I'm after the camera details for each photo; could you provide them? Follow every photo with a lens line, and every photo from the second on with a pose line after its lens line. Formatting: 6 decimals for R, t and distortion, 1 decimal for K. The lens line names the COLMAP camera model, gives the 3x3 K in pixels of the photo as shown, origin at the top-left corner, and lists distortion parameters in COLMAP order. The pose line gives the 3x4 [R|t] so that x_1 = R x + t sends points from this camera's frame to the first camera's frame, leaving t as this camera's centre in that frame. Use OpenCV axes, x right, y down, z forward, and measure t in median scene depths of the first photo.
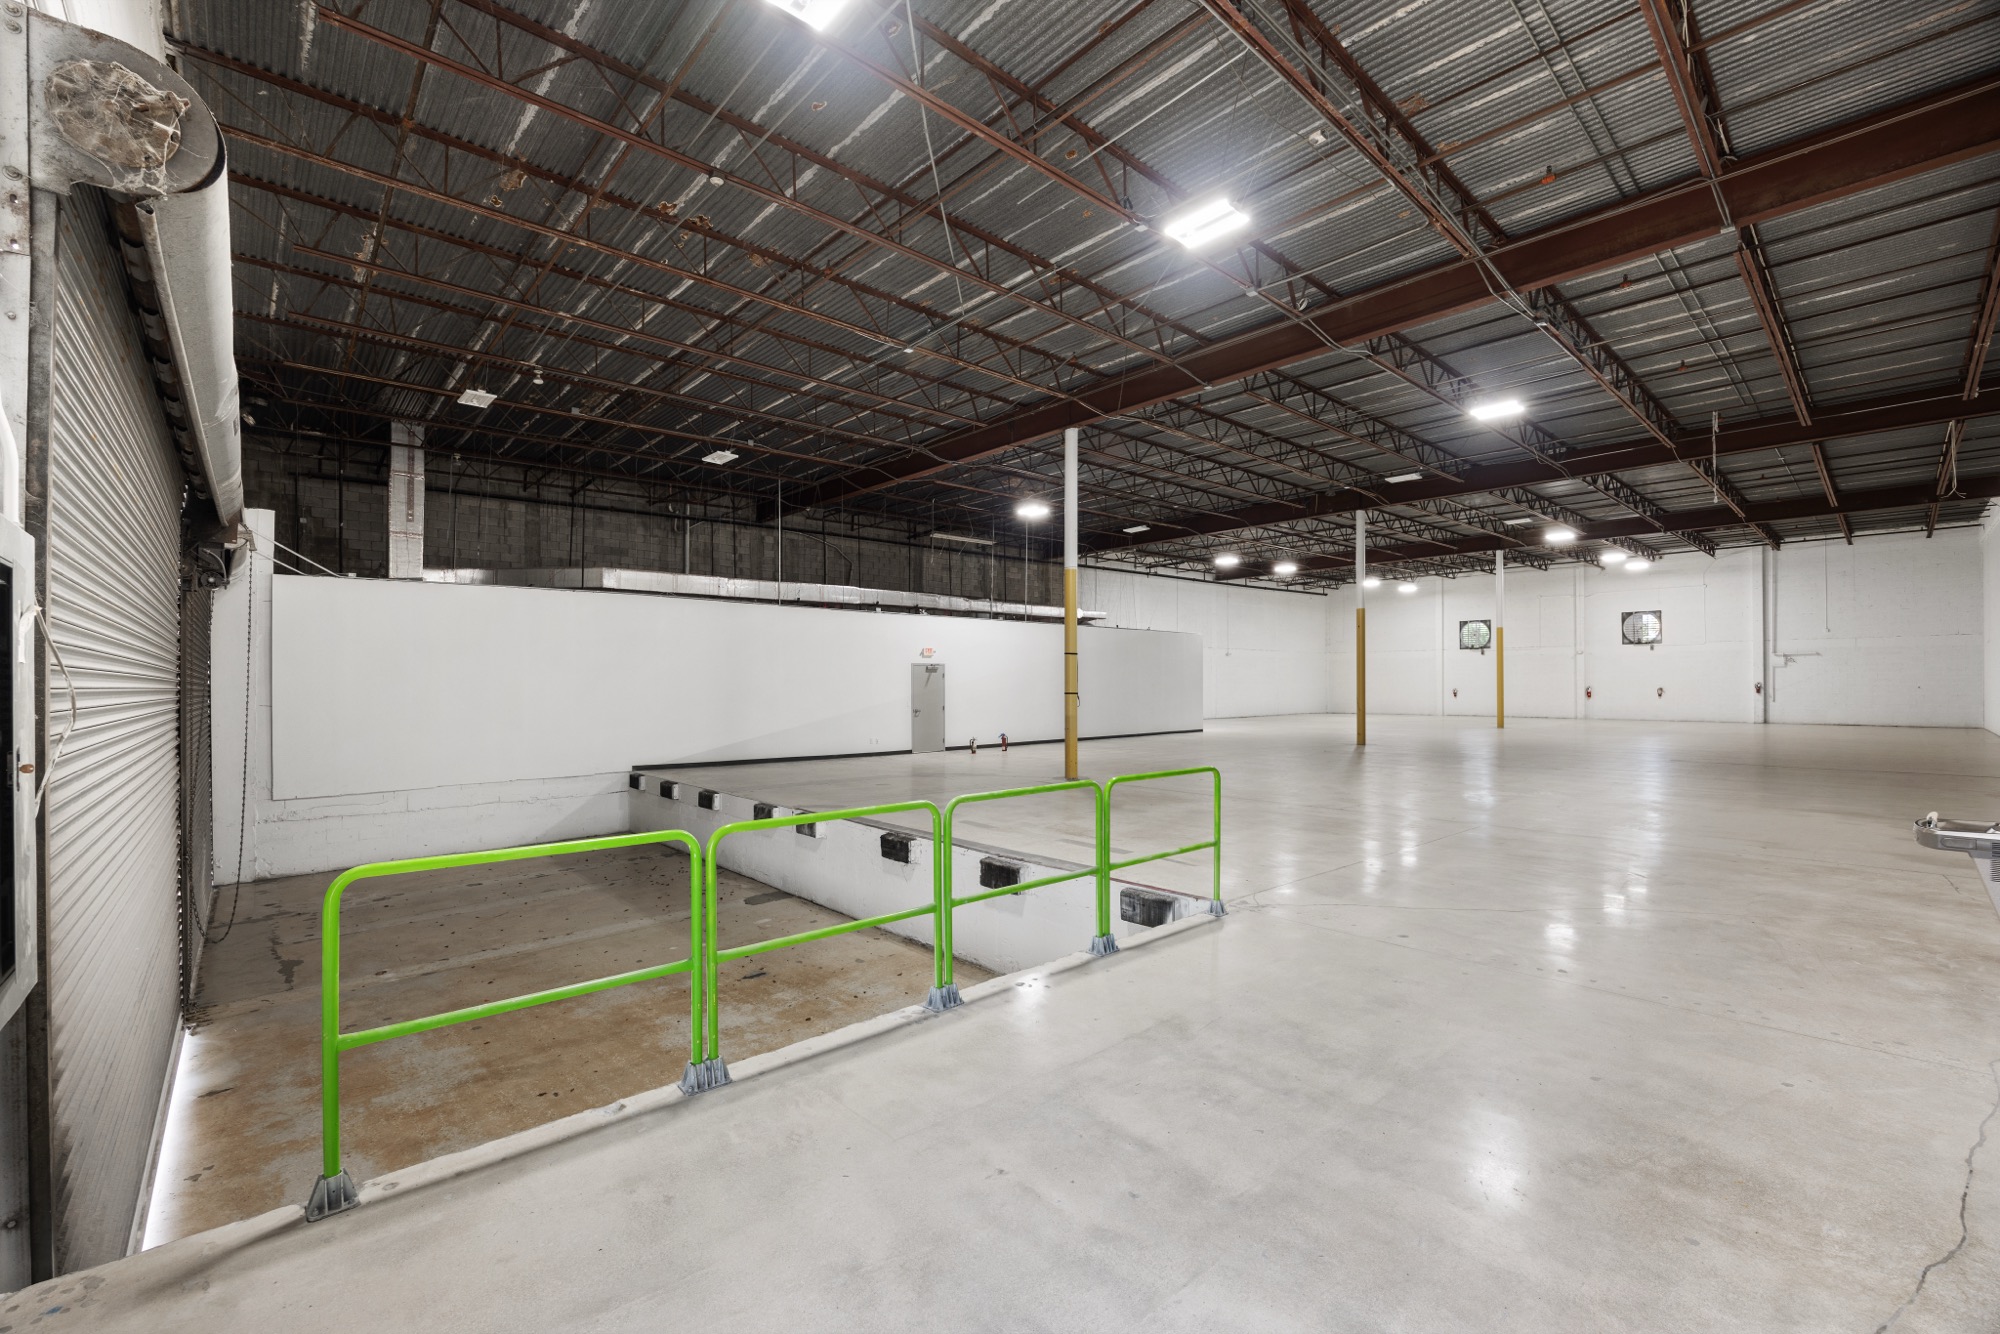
lens RADIAL K [[817.6, 0, 1000.0], [0, 817.6, 667.0], [0, 0, 1]] dist [0.000305, 0.000041]
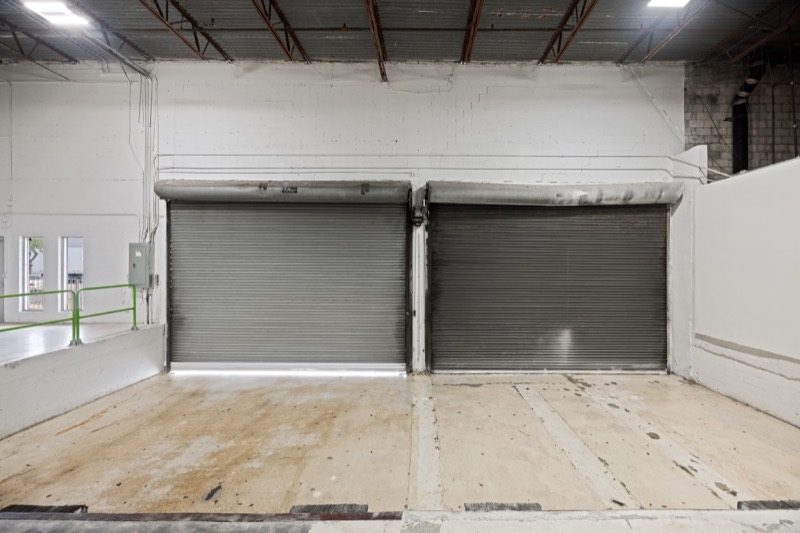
lens RADIAL K [[288.7, 0, 400.0], [0, 288.7, 266.5], [0, 0, 1]] dist [-0.000858, -0.000102]
pose [[-0.671906, 0.017440, -0.740431, -0.169022], [0.017707, 0.999815, 0.007481, 0.031768], [0.740425, -0.008085, -0.672091, 1.491787]]
